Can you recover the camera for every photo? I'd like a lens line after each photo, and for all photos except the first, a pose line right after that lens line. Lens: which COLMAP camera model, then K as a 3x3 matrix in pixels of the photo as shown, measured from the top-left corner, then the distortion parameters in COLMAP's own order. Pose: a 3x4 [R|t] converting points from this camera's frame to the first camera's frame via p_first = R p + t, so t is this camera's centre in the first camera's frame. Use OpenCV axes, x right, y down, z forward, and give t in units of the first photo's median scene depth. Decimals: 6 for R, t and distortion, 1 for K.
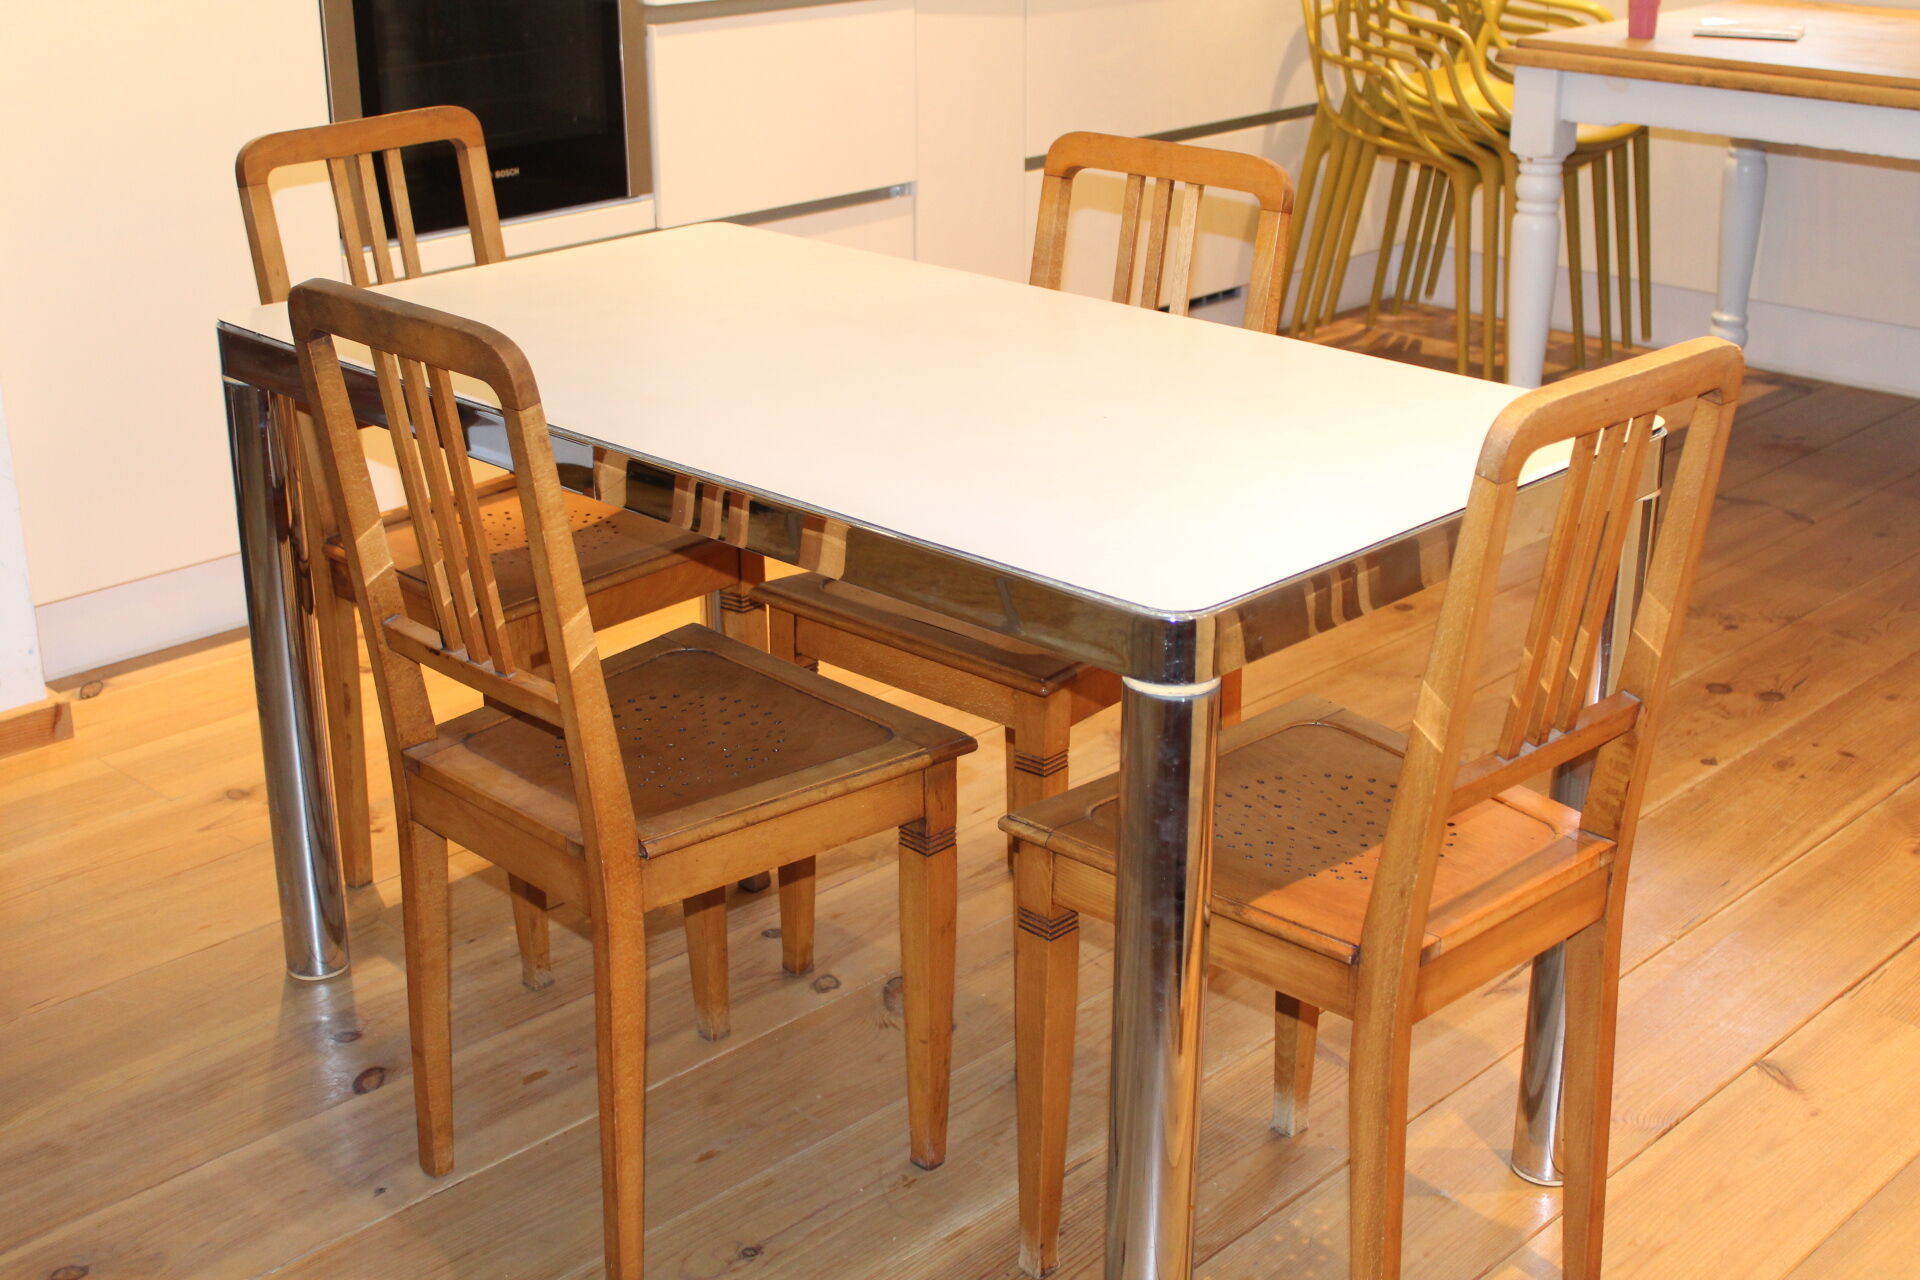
lens RADIAL K [[2521.3, 0, 948.7], [0, 2521.3, 646.6], [0, 0, 1]] dist [0.015995, 0.000000]
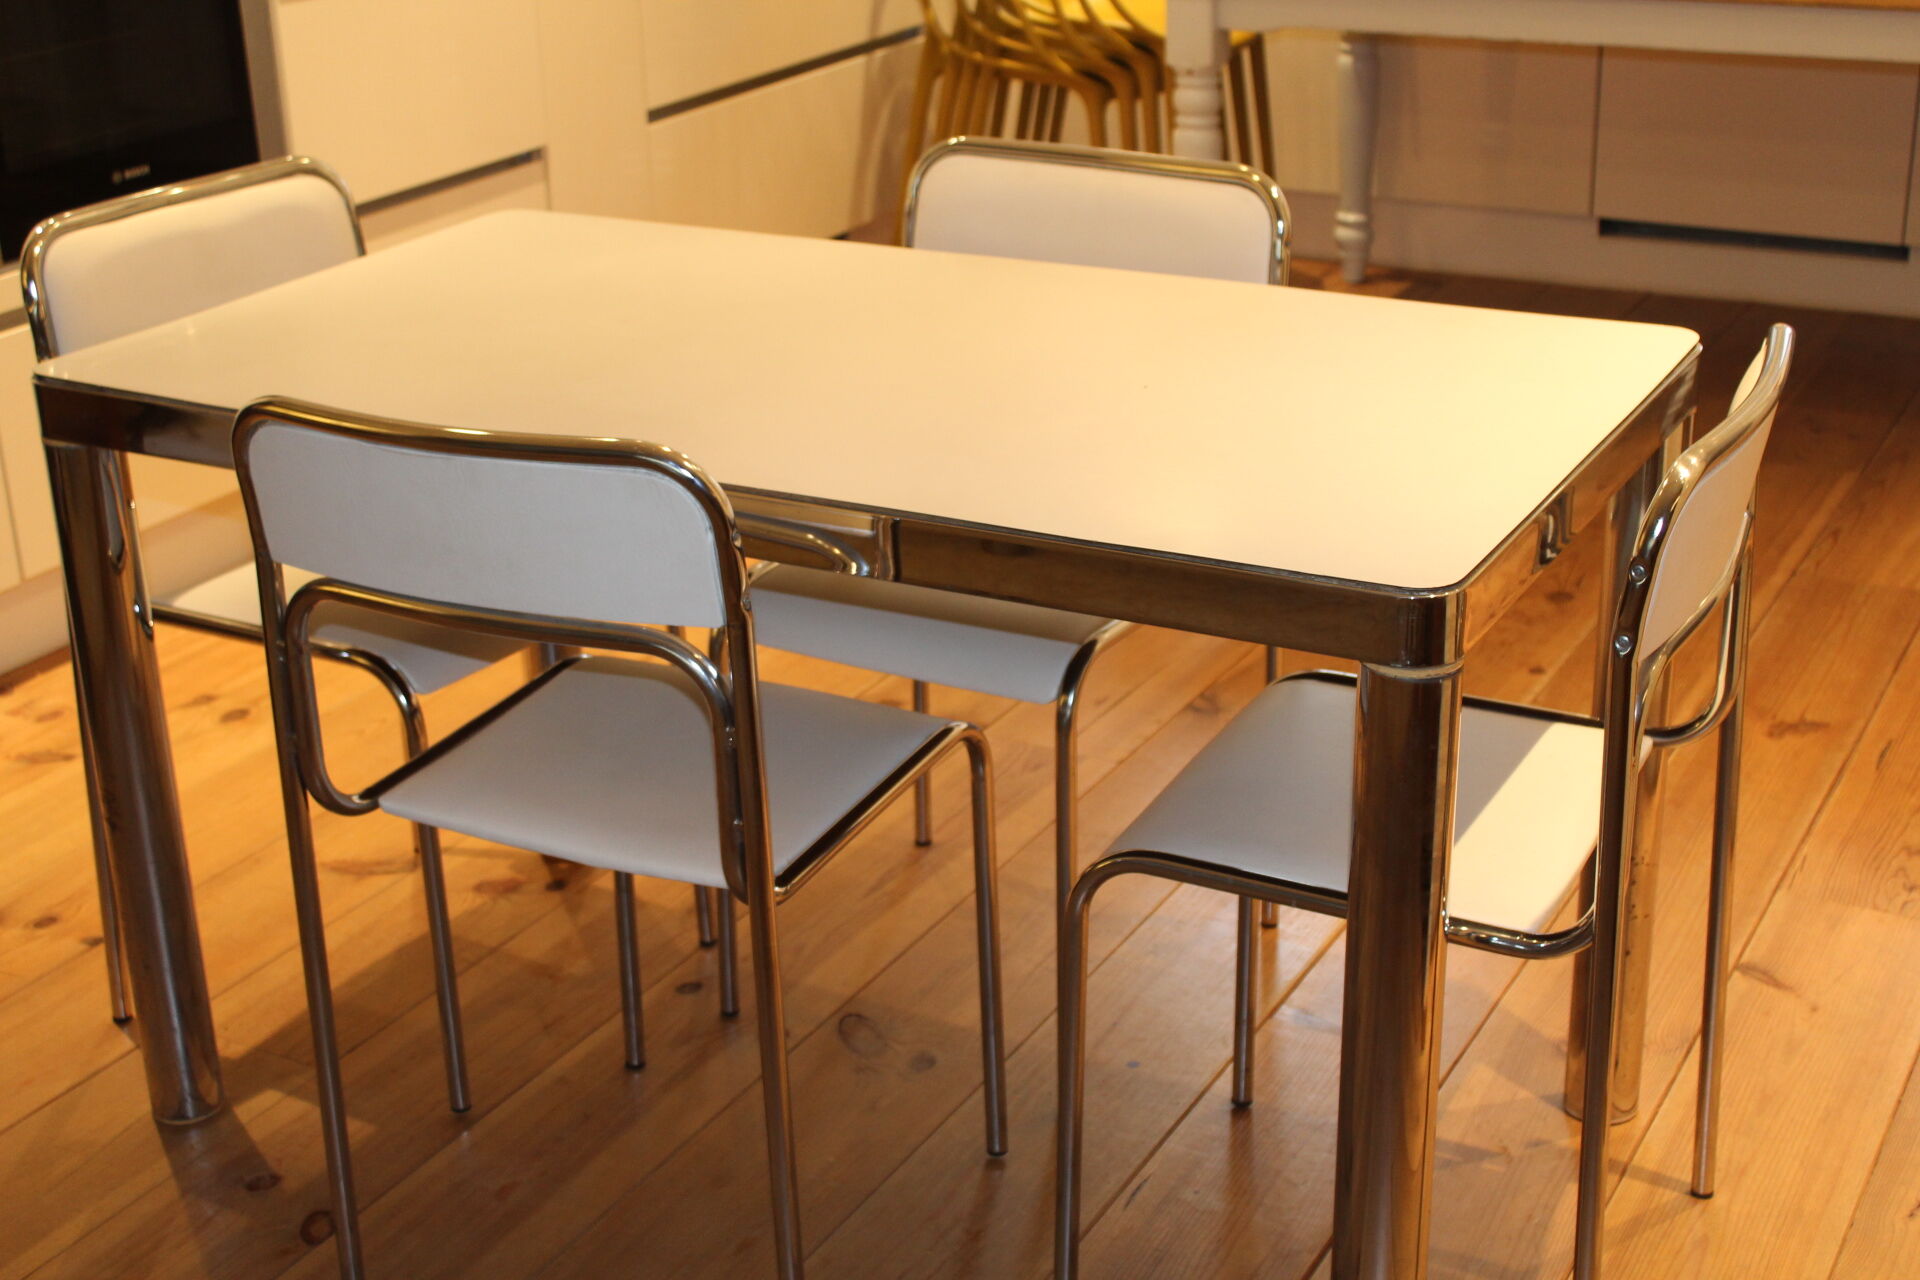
lens RADIAL K [[2692.5, 0, 976.5], [0, 2692.5, 633.7], [0, 0, 1]] dist [0.013237, 0.000000]
pose [[0.964963, -0.122213, 0.232186, -0.109279], [0.119894, 0.992493, 0.024128, -0.014621], [-0.233392, 0.004555, 0.972372, 0.022135]]
